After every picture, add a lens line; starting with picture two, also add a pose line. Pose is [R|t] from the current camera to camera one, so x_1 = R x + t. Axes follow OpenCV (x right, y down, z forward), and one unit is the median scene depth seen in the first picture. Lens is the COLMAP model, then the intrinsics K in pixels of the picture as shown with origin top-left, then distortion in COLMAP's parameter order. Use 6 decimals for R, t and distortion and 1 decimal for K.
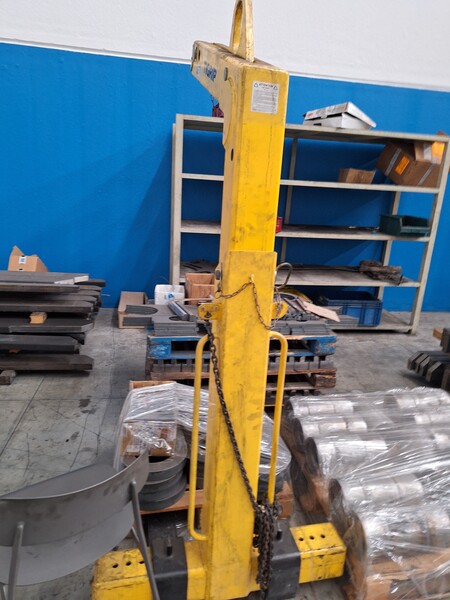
lens RADIAL K [[426.0, 0, 224.7], [0, 426.0, 299.3], [0, 0, 1]] dist [0.024301, -0.016348]
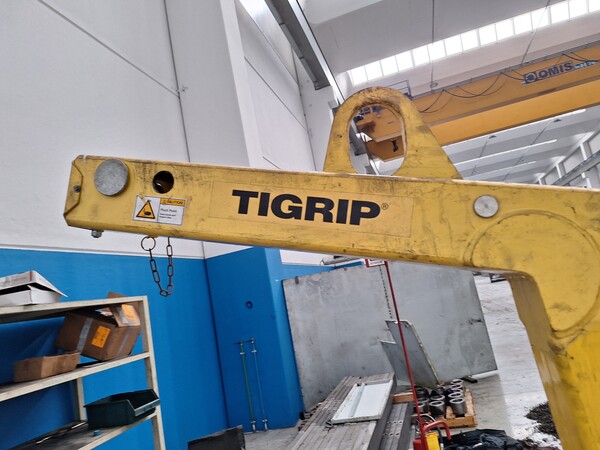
lens RADIAL K [[426.0, 0, 301.7], [0, 426.0, 227.8], [0, 0, 1]] dist [0.024301, -0.016348]
pose [[0.399648, 0.009681, 0.916617, -0.172593], [0.448794, 0.869837, -0.204862, -0.157420], [-0.799291, 0.493245, 0.343284, 0.325951]]
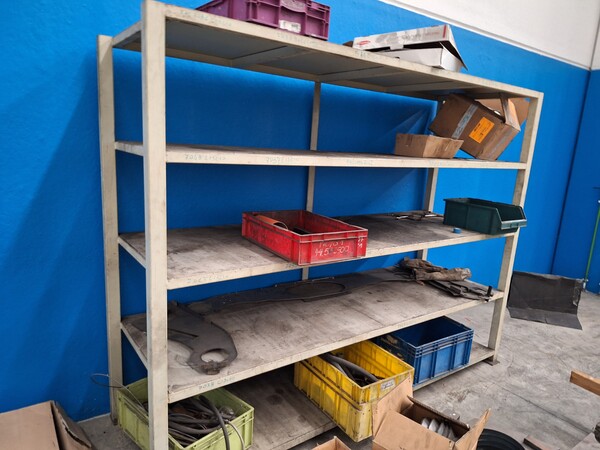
lens RADIAL K [[426.0, 0, 304.1], [0, 426.0, 230.4], [0, 0, 1]] dist [0.024301, -0.016348]
pose [[0.887474, -0.101682, 0.449501, -0.157317], [0.117592, 0.993033, -0.007532, -0.183314], [-0.445604, 0.059542, 0.893248, 0.531016]]
